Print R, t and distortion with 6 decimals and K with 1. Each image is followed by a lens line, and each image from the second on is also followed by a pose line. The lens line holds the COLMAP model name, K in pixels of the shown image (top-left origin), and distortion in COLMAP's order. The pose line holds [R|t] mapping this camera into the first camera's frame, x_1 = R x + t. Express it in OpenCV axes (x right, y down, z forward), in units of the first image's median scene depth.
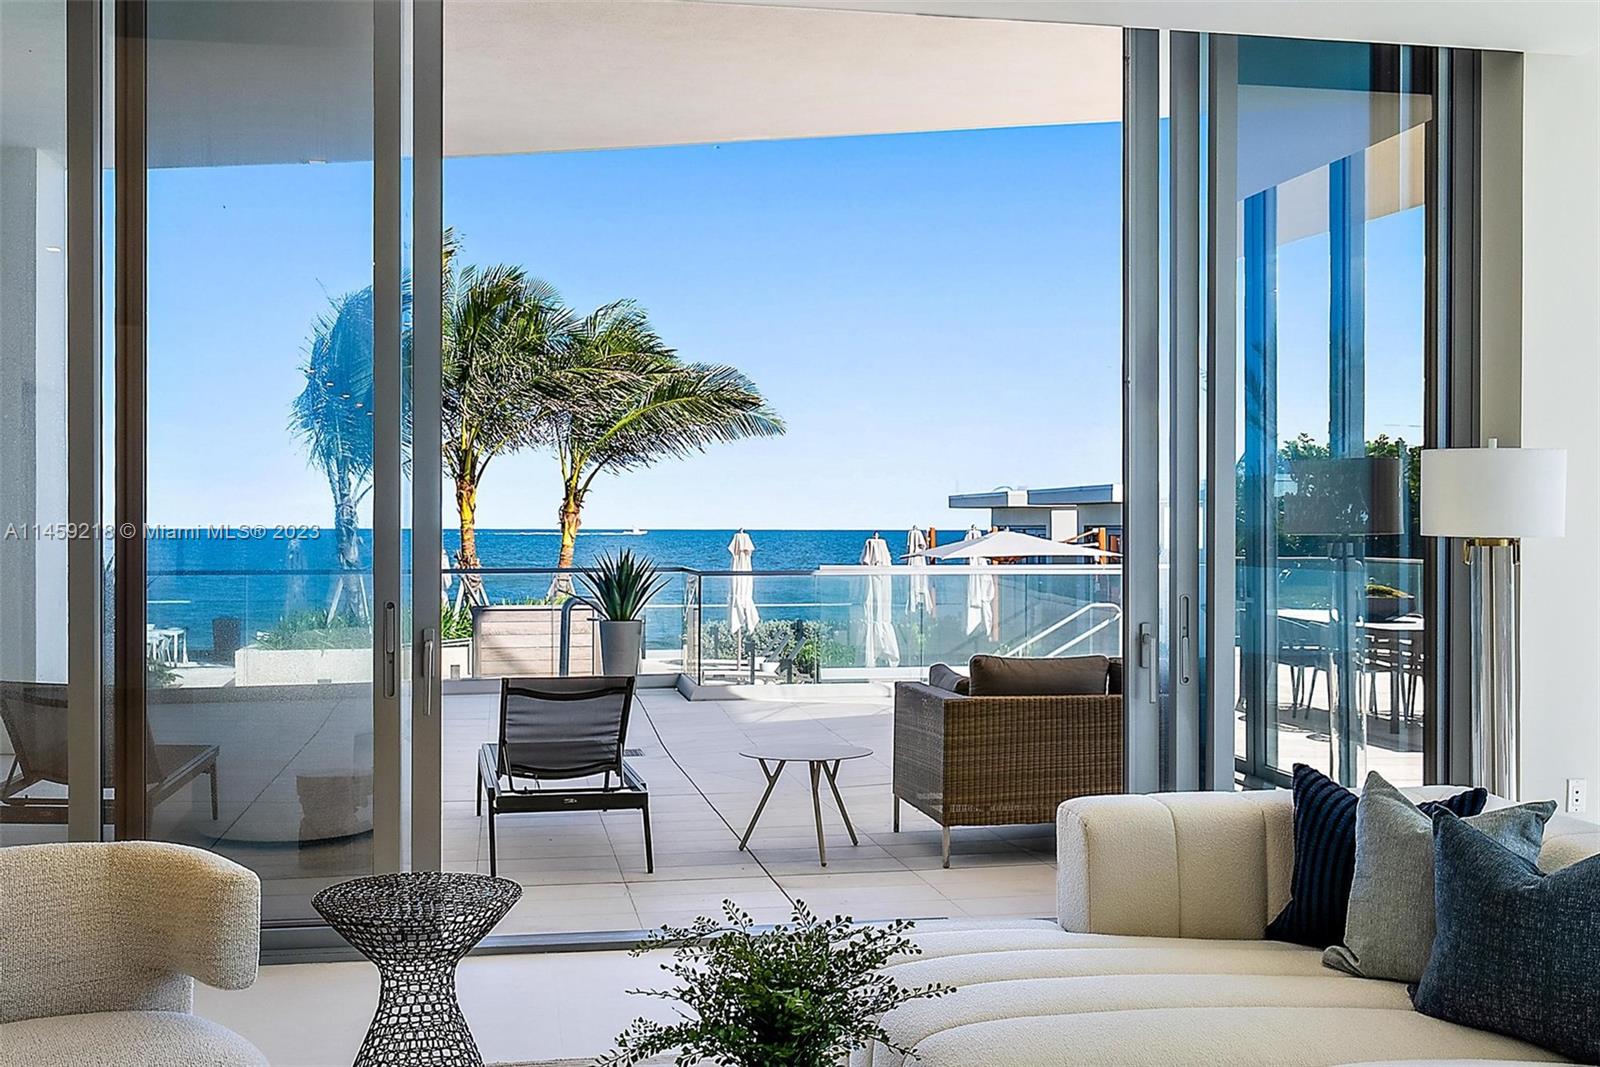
lens RADIAL K [[1642.4, 0, 810.2], [0, 1642.4, 537.3], [0, 0, 1]] dist [-0.013715, 0.000000]
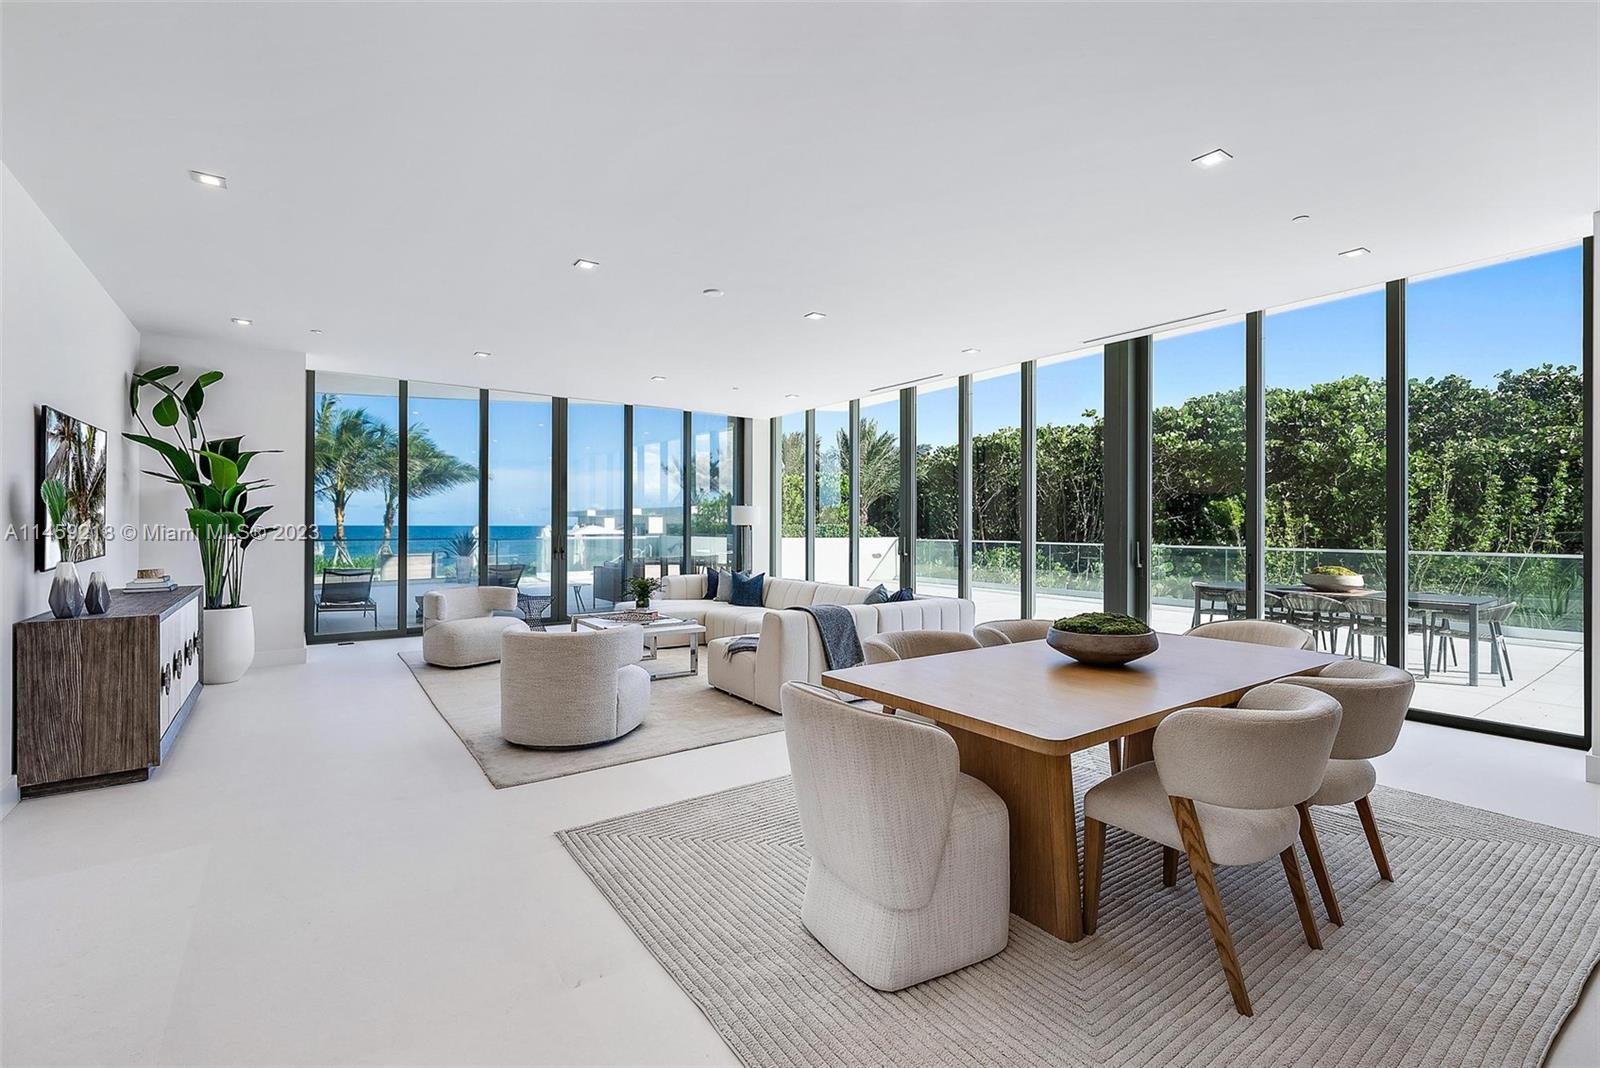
lens RADIAL K [[703.6, 0, 804.1], [0, 703.6, 524.5], [0, 0, 1]] dist [0.004677, -0.001494]
pose [[0.900706, -0.000703, 0.434428, -0.224949], [0.003122, 0.999983, -0.004854, 0.006403], [-0.434417, 0.005728, 0.900694, -0.648270]]
